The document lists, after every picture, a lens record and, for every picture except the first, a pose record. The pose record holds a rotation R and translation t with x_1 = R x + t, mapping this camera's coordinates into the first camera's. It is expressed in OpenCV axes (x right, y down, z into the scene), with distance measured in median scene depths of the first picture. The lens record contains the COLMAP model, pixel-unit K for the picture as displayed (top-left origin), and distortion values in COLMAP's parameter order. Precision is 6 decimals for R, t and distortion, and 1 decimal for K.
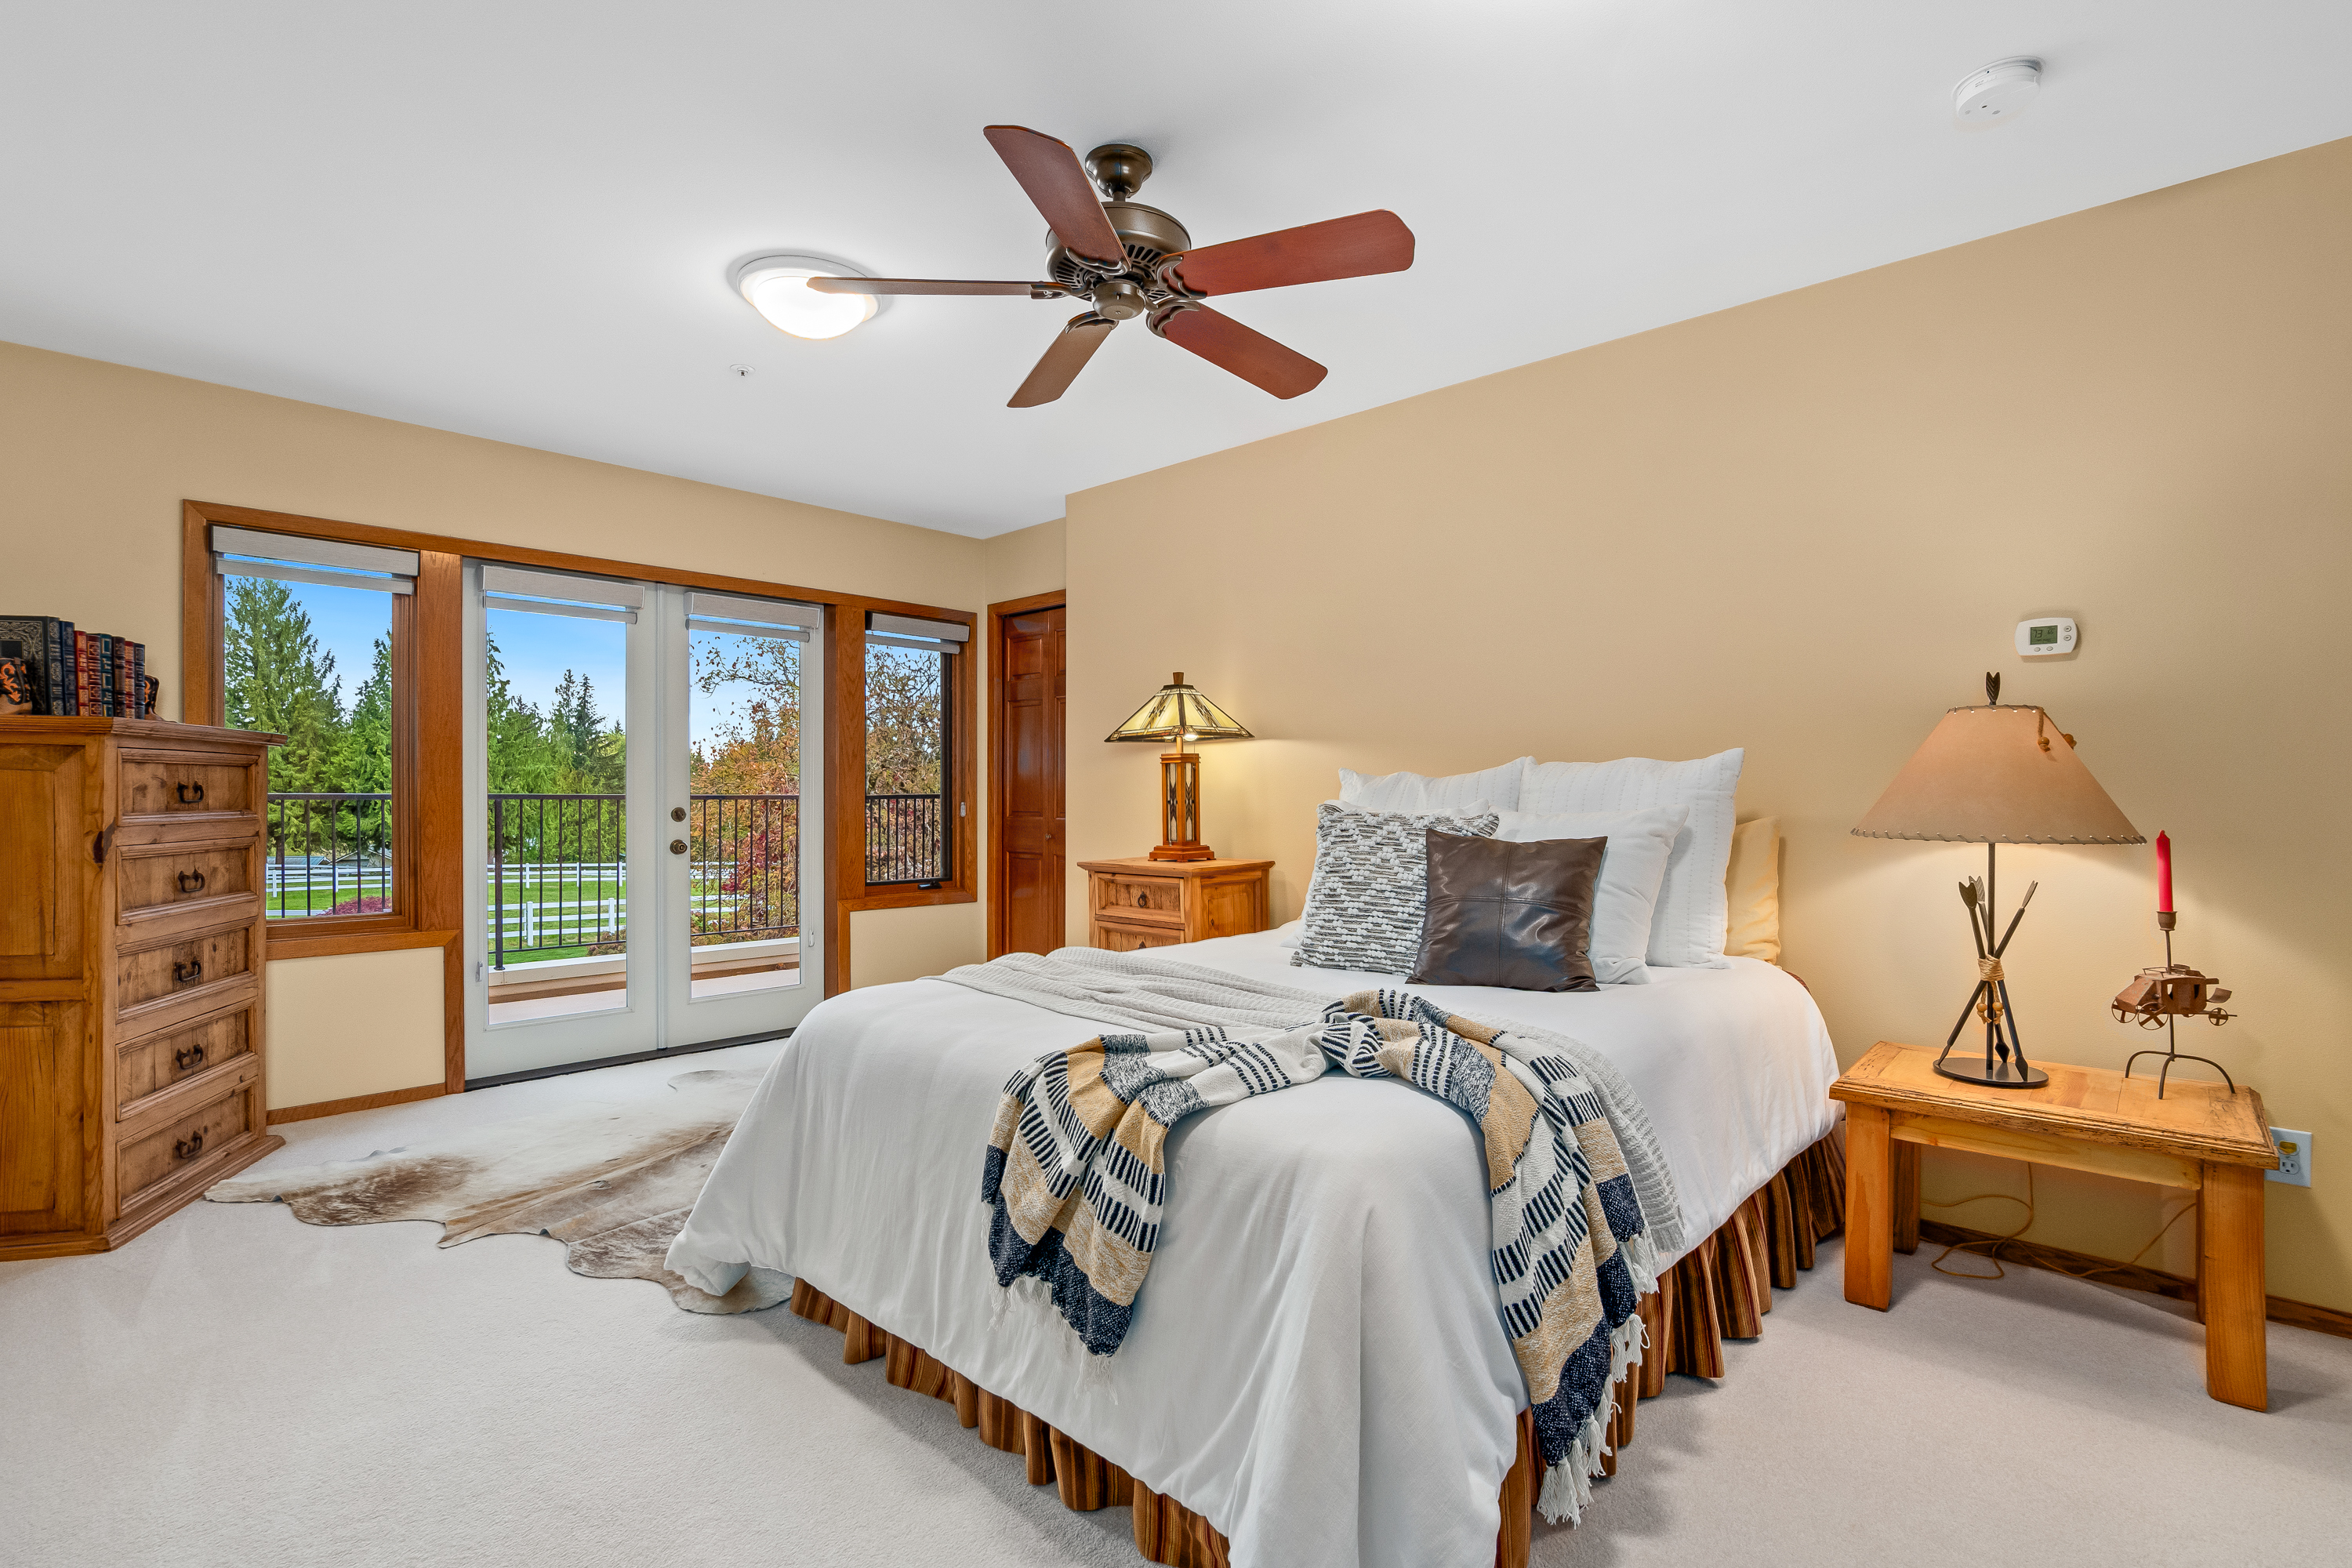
lens RADIAL K [[1092.8, 0, 1176.9], [0, 1092.8, 791.3], [0, 0, 1]] dist [-0.002825, -0.000321]
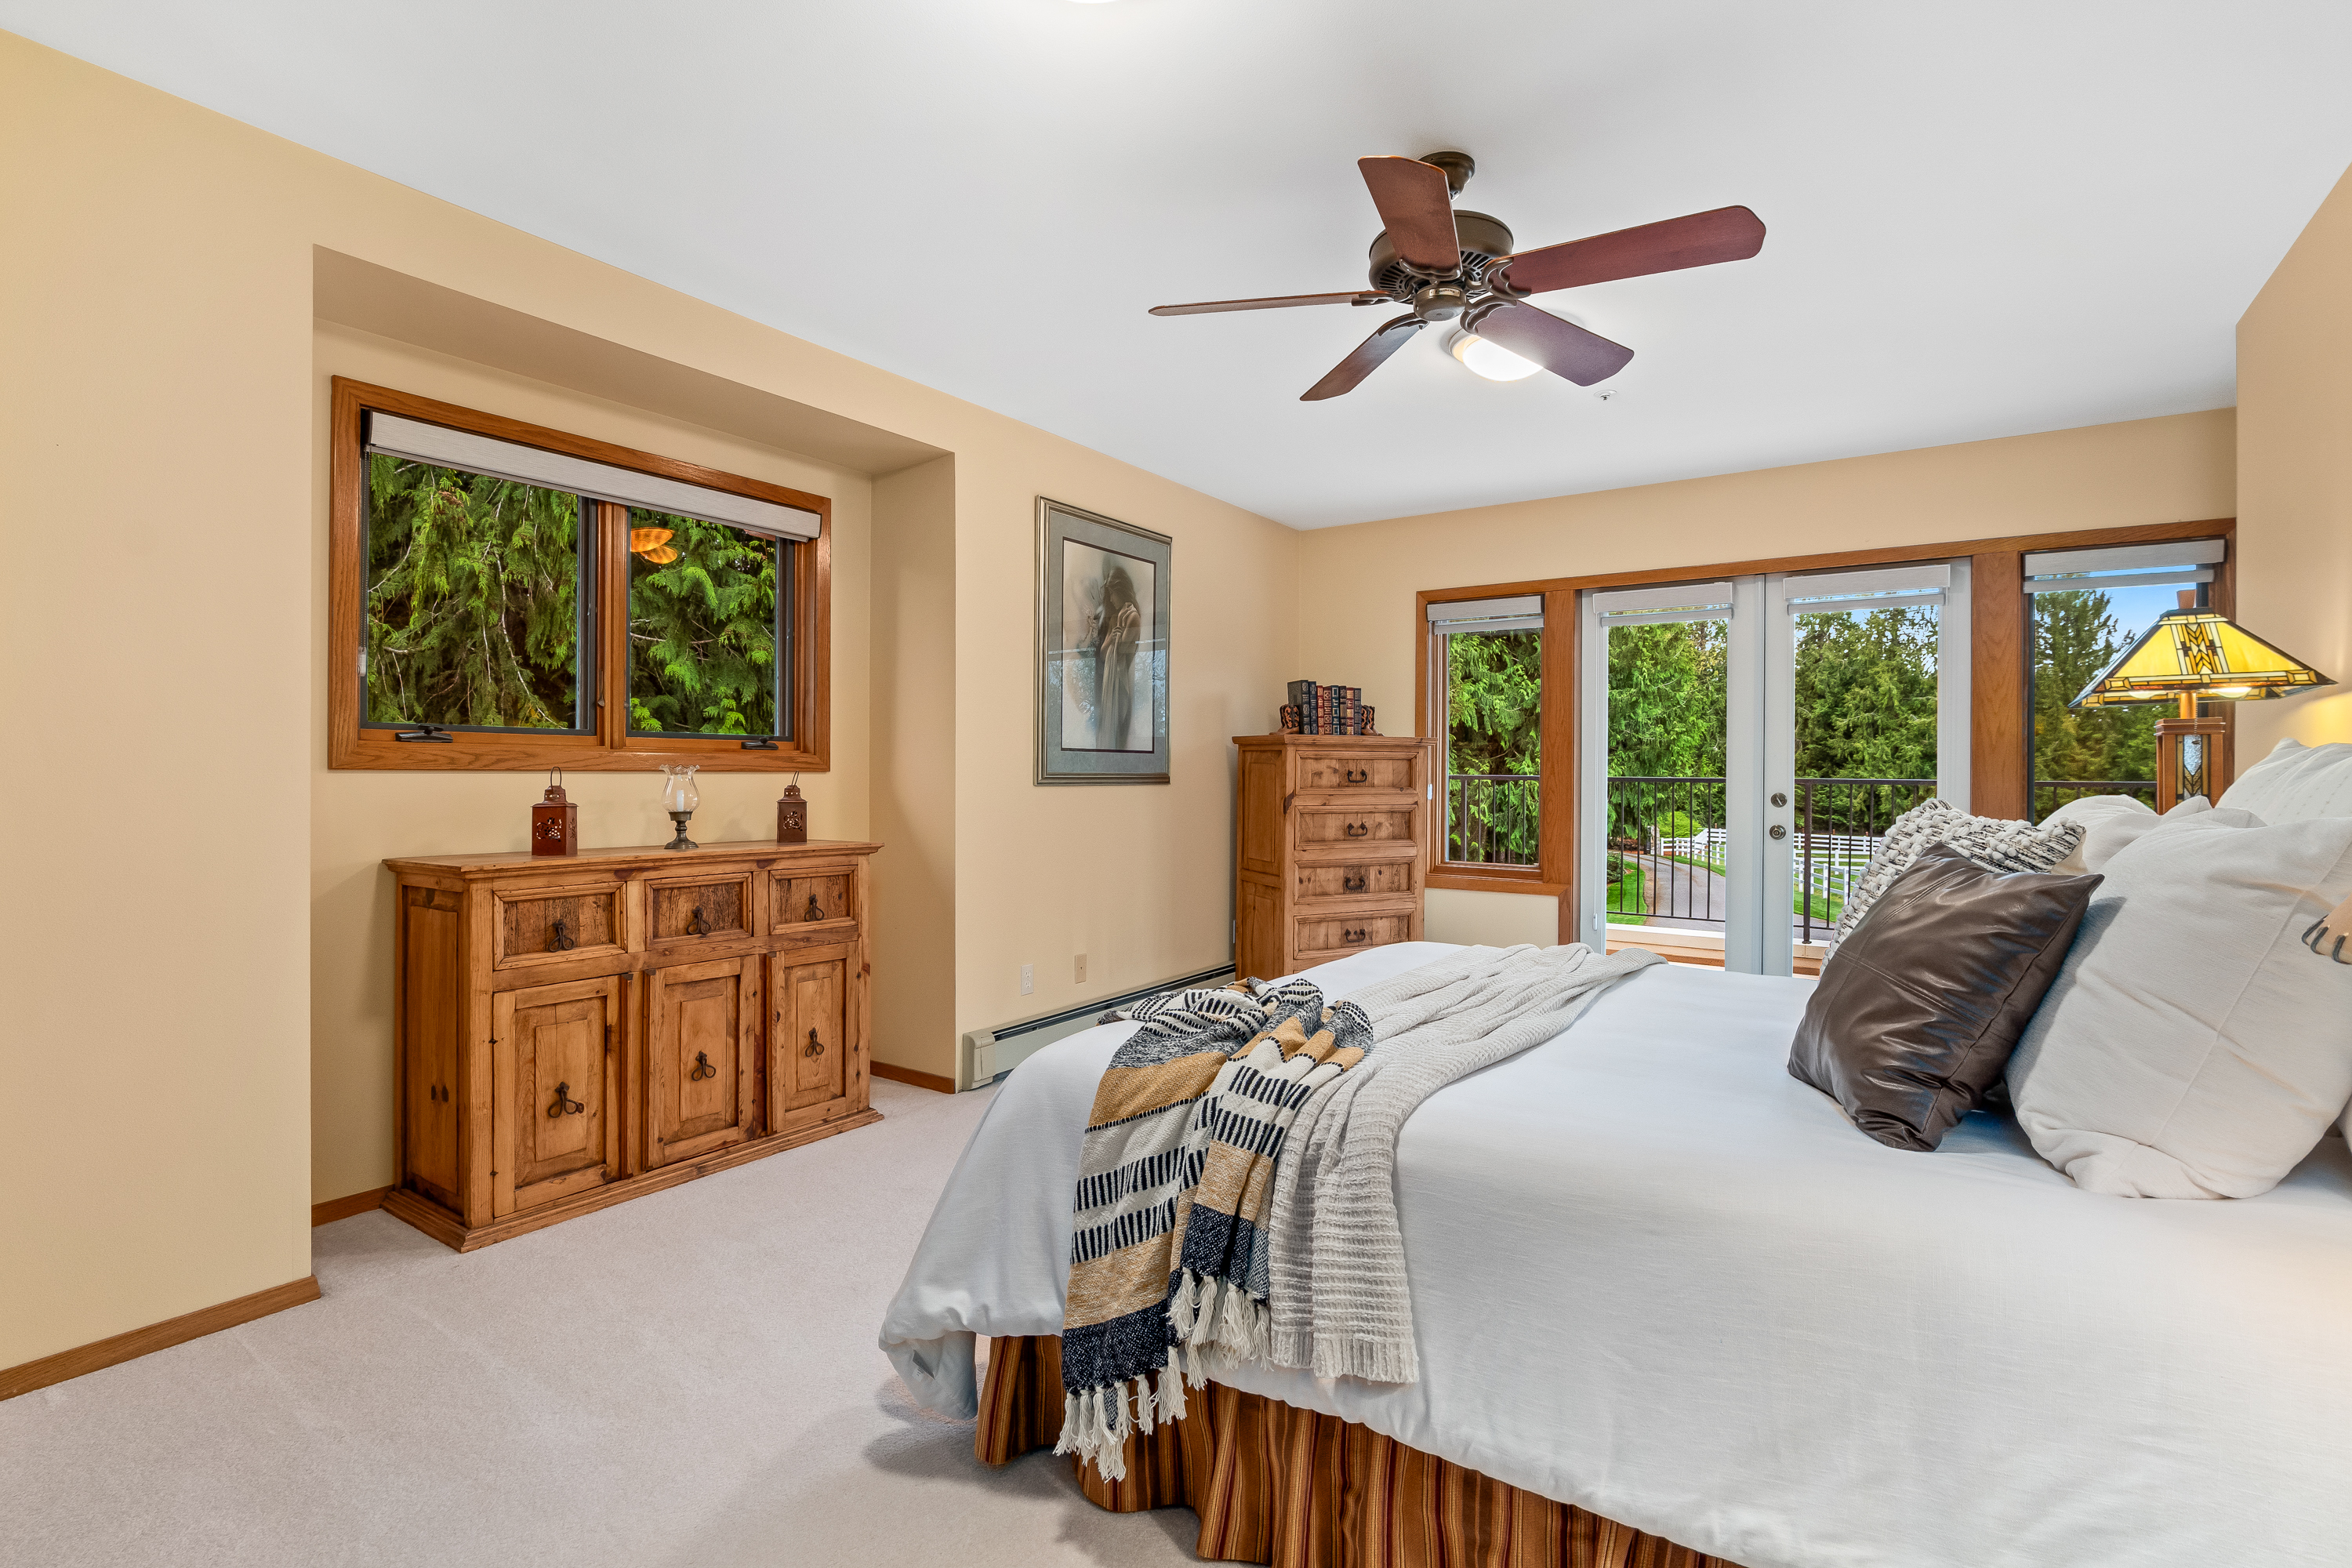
lens RADIAL K [[1092.8, 0, 1182.2], [0, 1092.8, 772.3], [0, 0, 1]] dist [-0.001097, -0.000206]
pose [[0.191683, 0.000149, -0.981457, 0.694010], [-0.003337, 0.999994, -0.000500, -0.003080], [0.981451, 0.003371, 0.191683, 0.432245]]
